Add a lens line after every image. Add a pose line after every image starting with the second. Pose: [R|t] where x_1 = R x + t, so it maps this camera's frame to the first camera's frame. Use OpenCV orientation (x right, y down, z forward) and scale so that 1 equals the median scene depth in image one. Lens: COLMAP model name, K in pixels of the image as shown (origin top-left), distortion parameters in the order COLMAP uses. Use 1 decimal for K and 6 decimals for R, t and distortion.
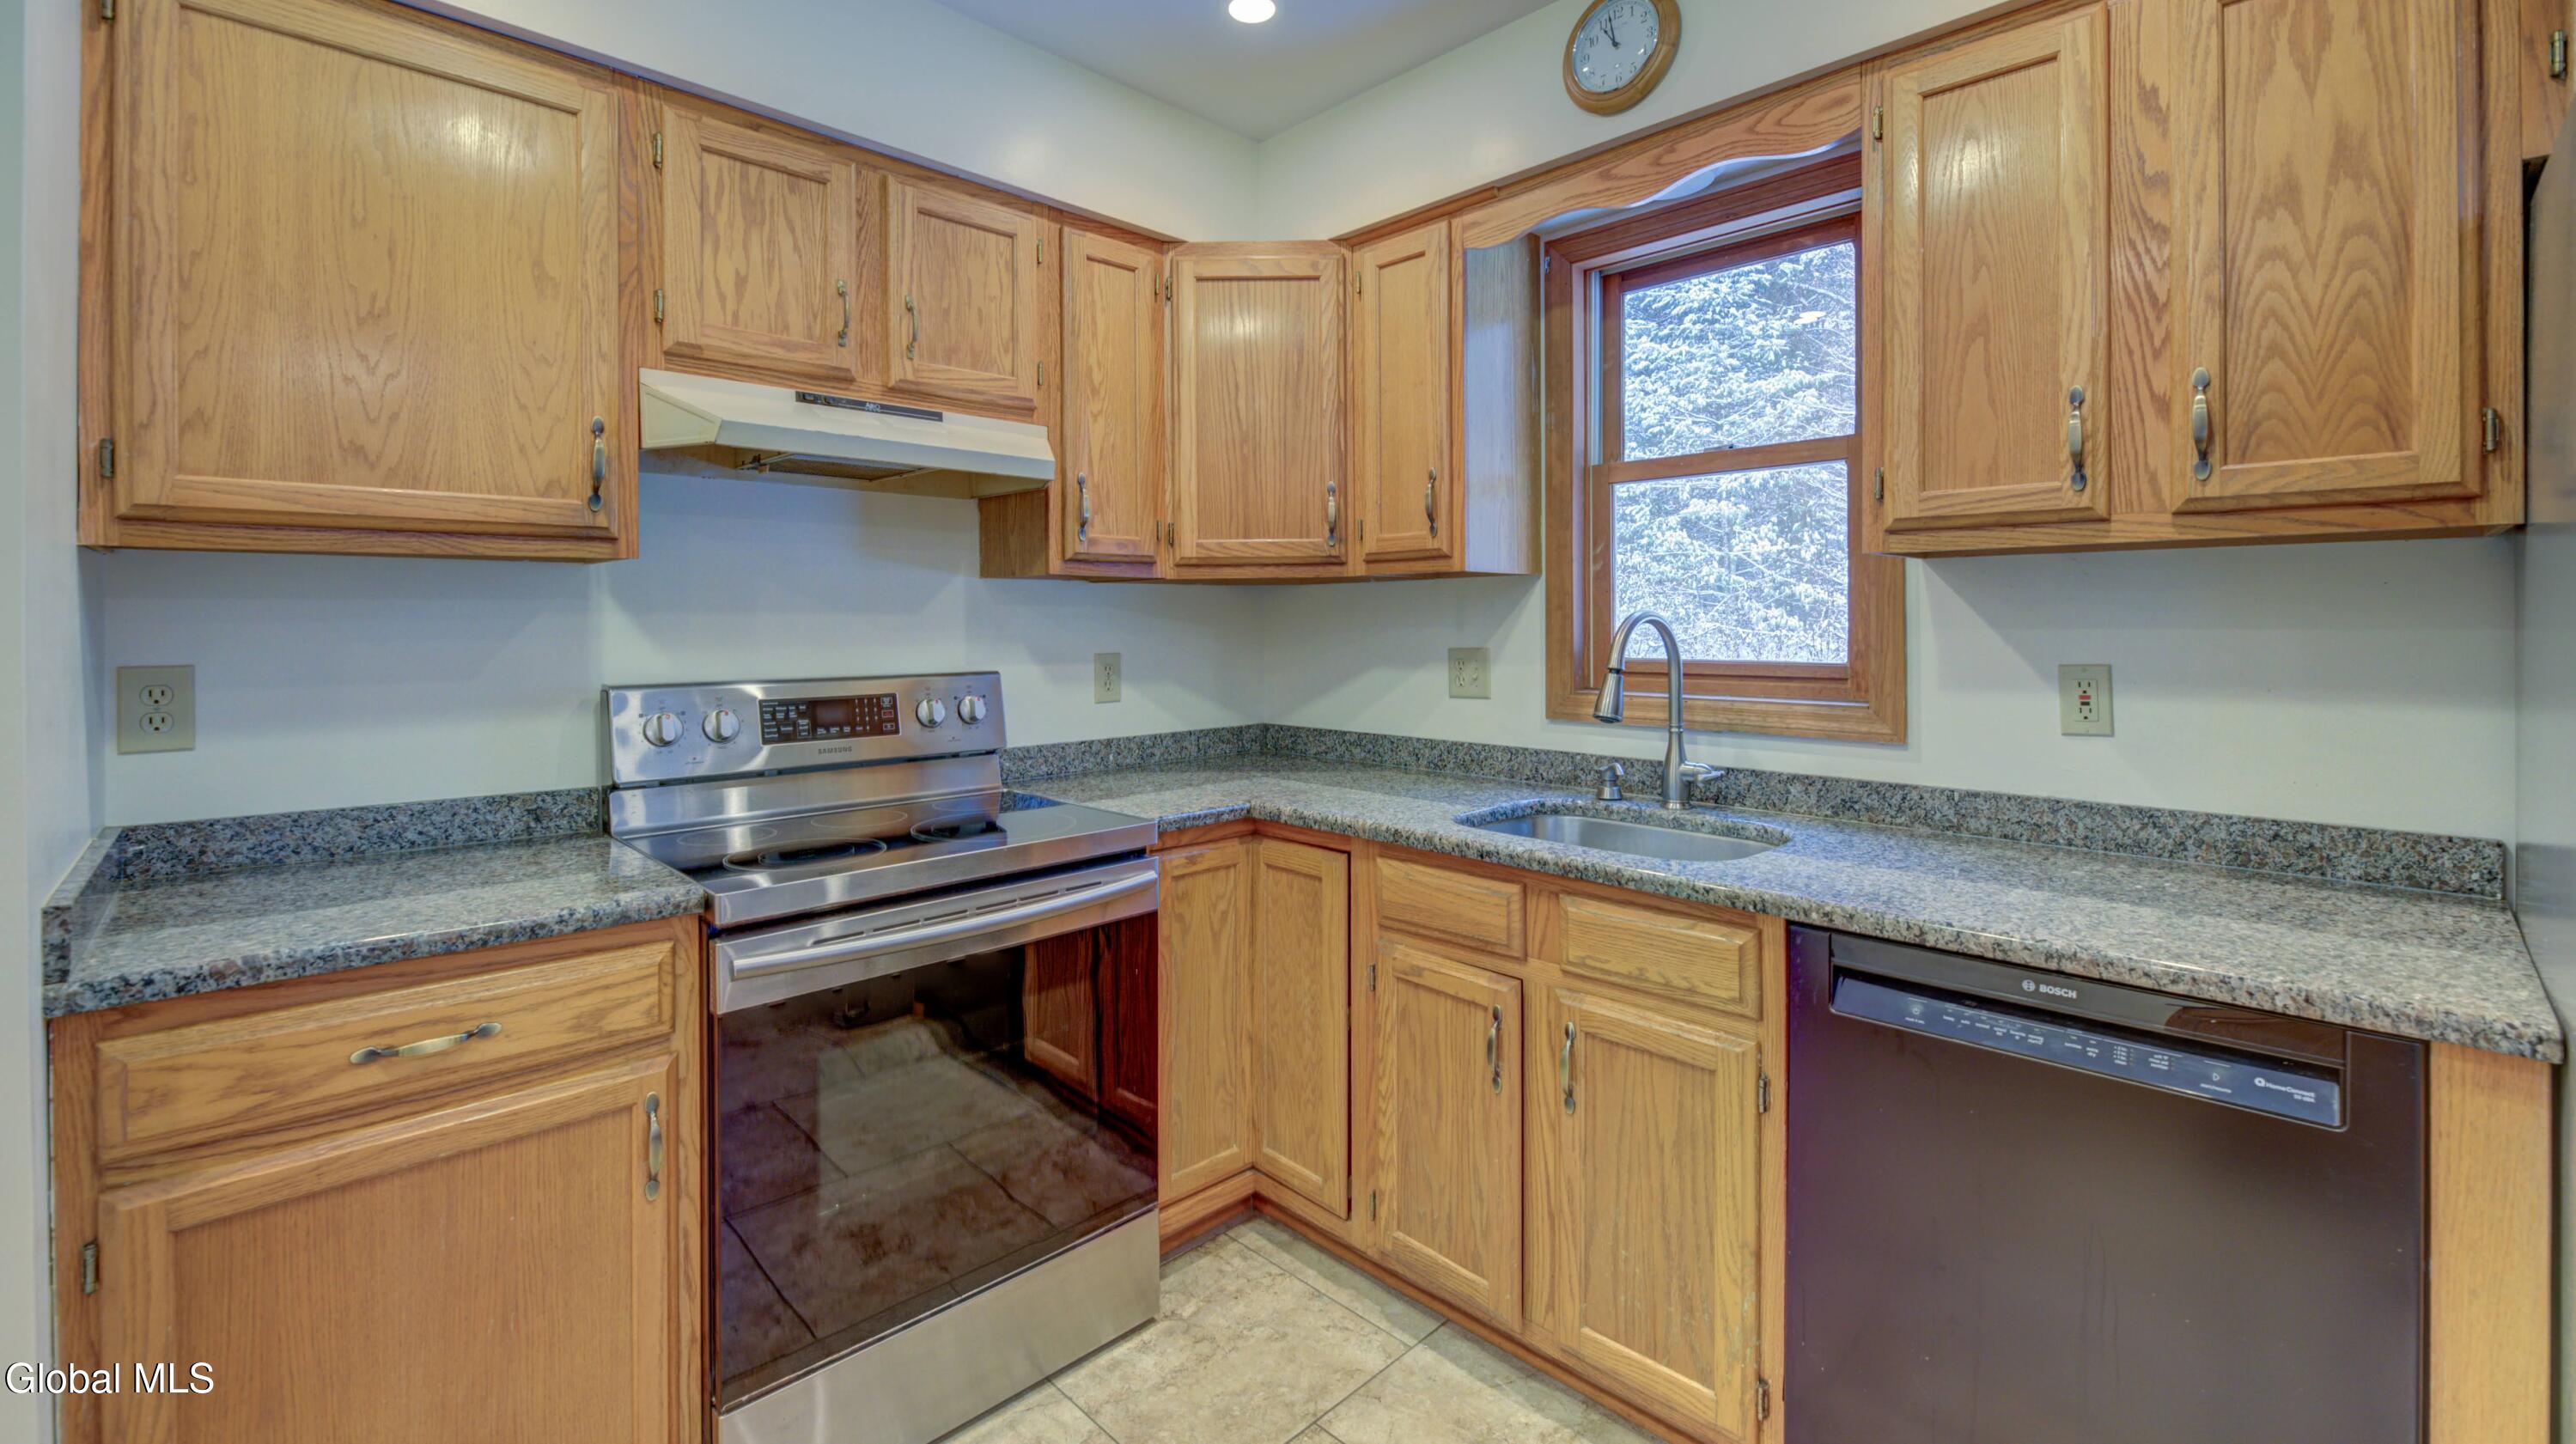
lens RADIAL K [[1086.7, 0, 1287.2], [0, 1086.7, 626.9], [0, 0, 1]] dist [-0.003156, -0.000752]
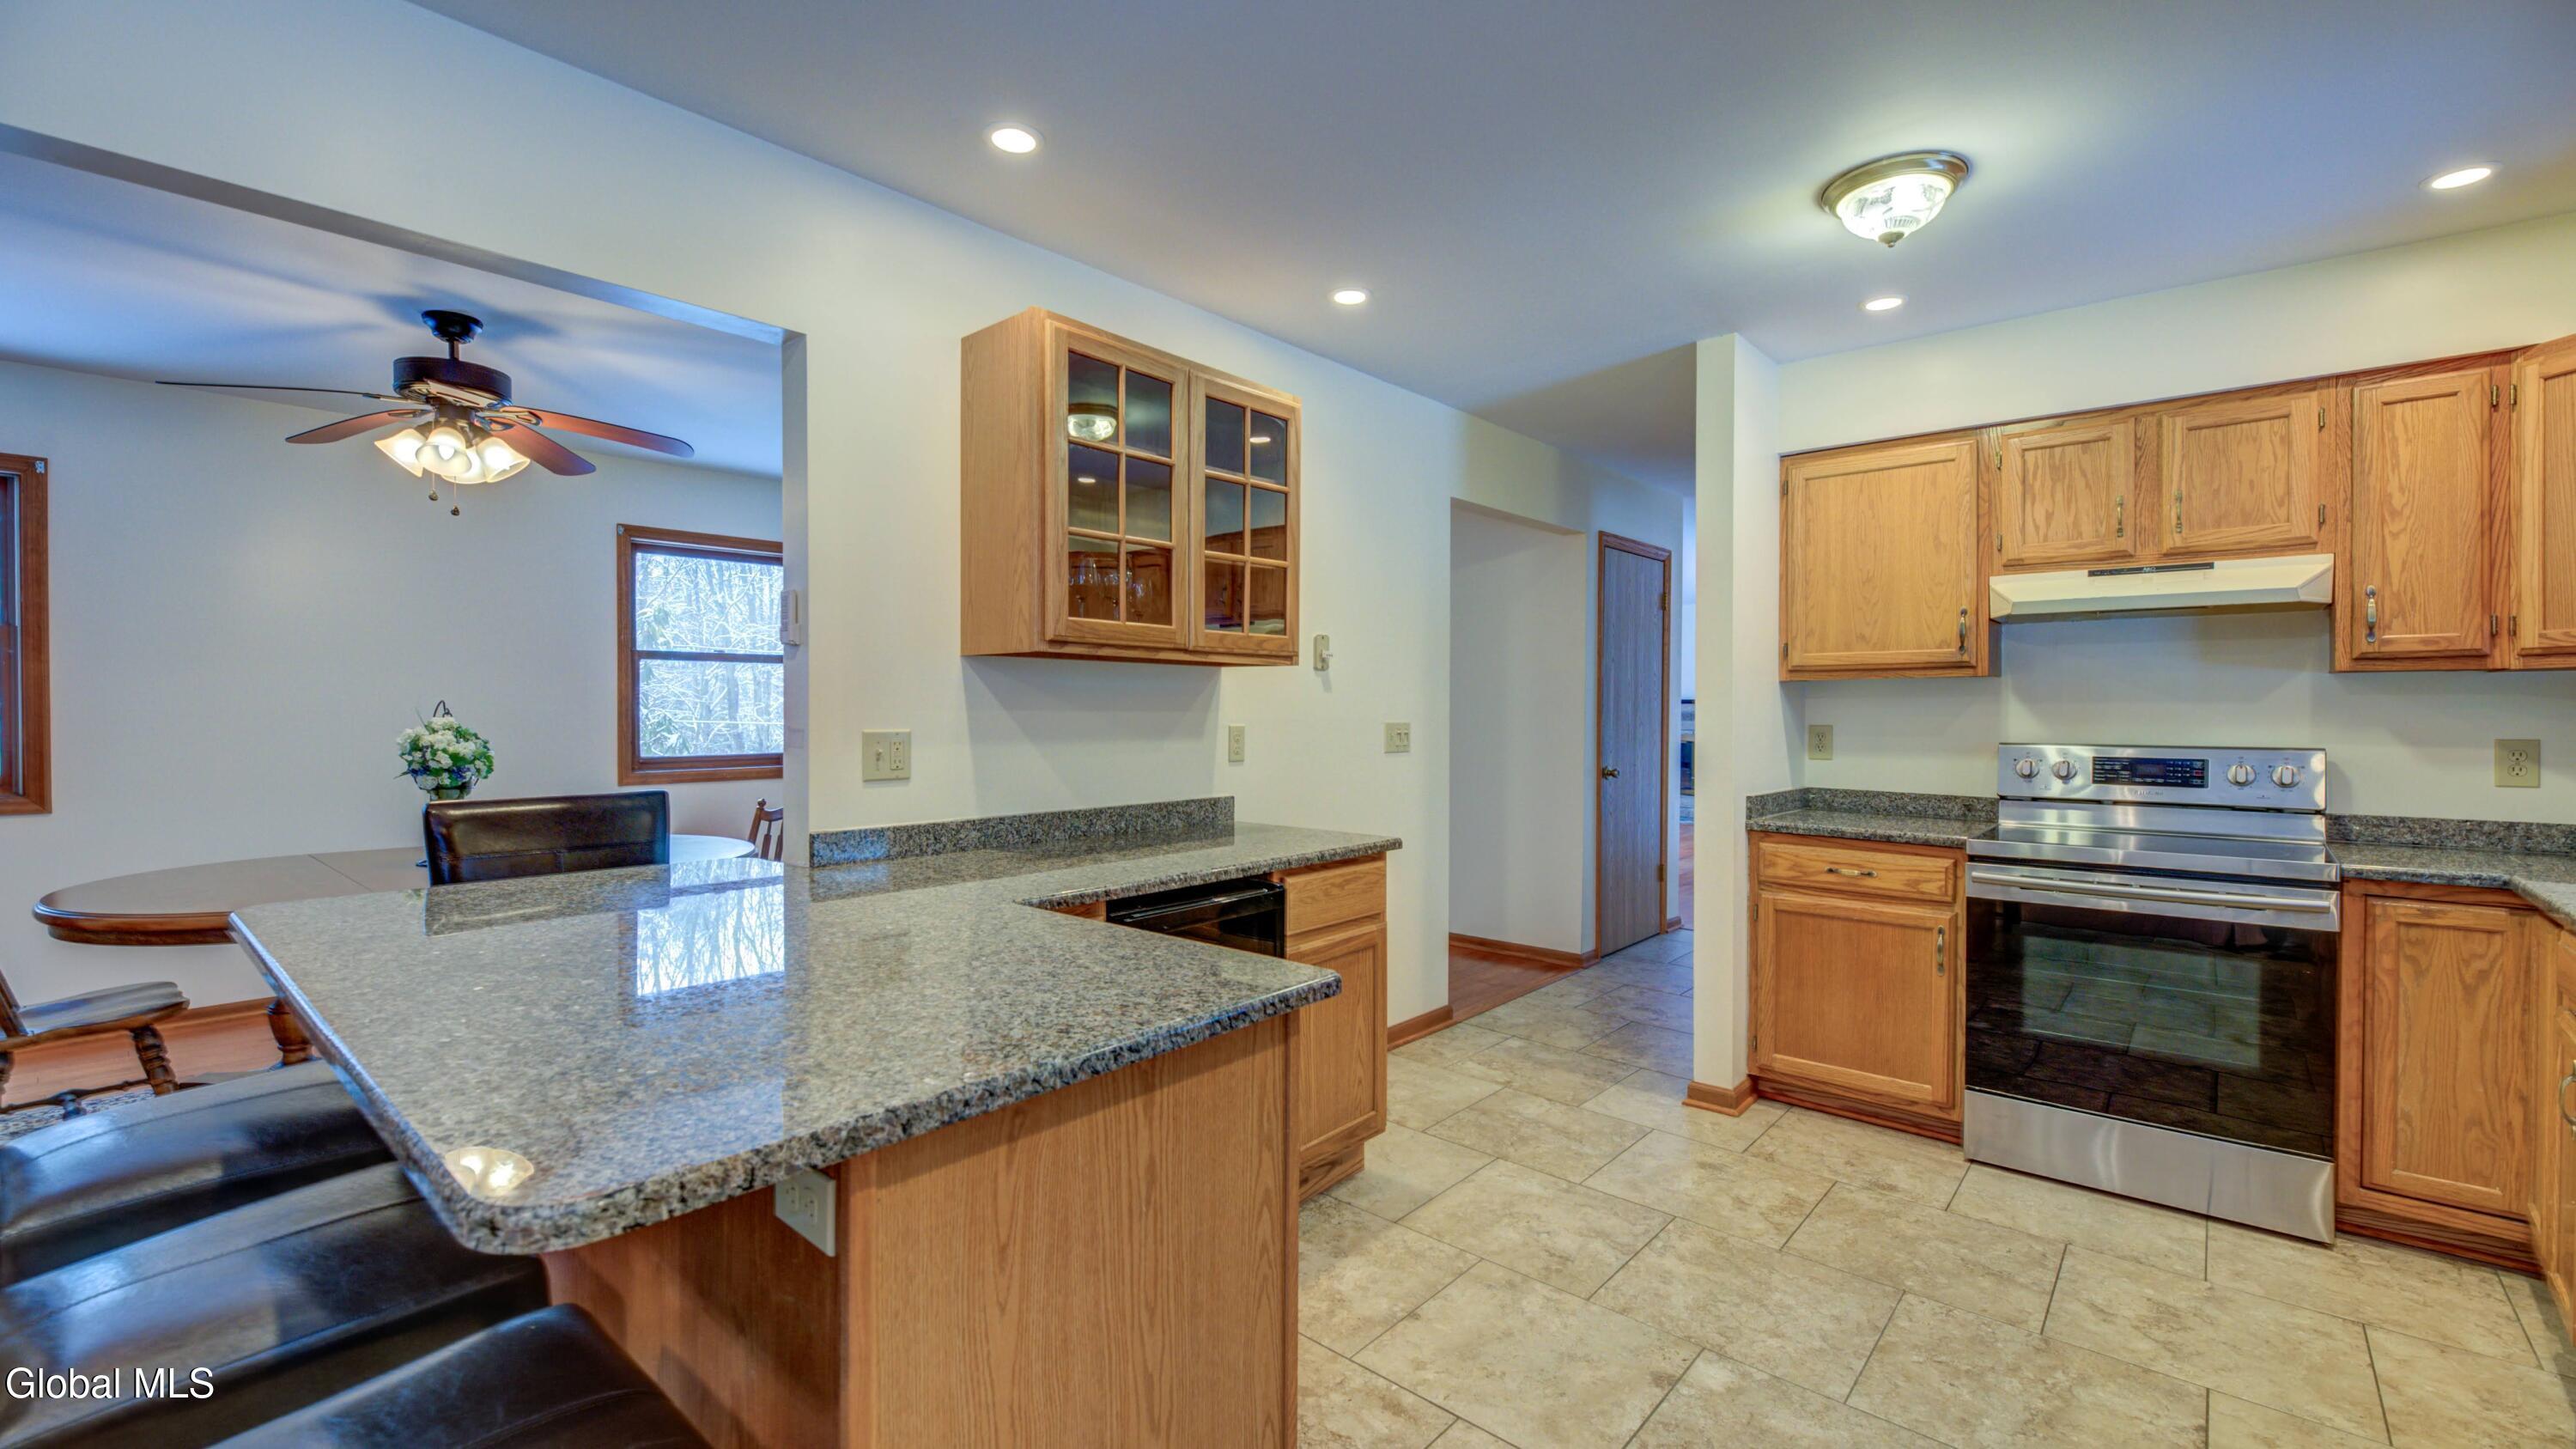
lens RADIAL K [[1071.0, 0, 1290.7], [0, 1071.0, 713.2], [0, 0, 1]] dist [-0.002652, -0.000646]
pose [[0.087379, 0.008221, -0.996141, 1.014898], [-0.005069, 0.999957, 0.007808, -0.004013], [0.996162, 0.004367, 0.087417, -0.342730]]
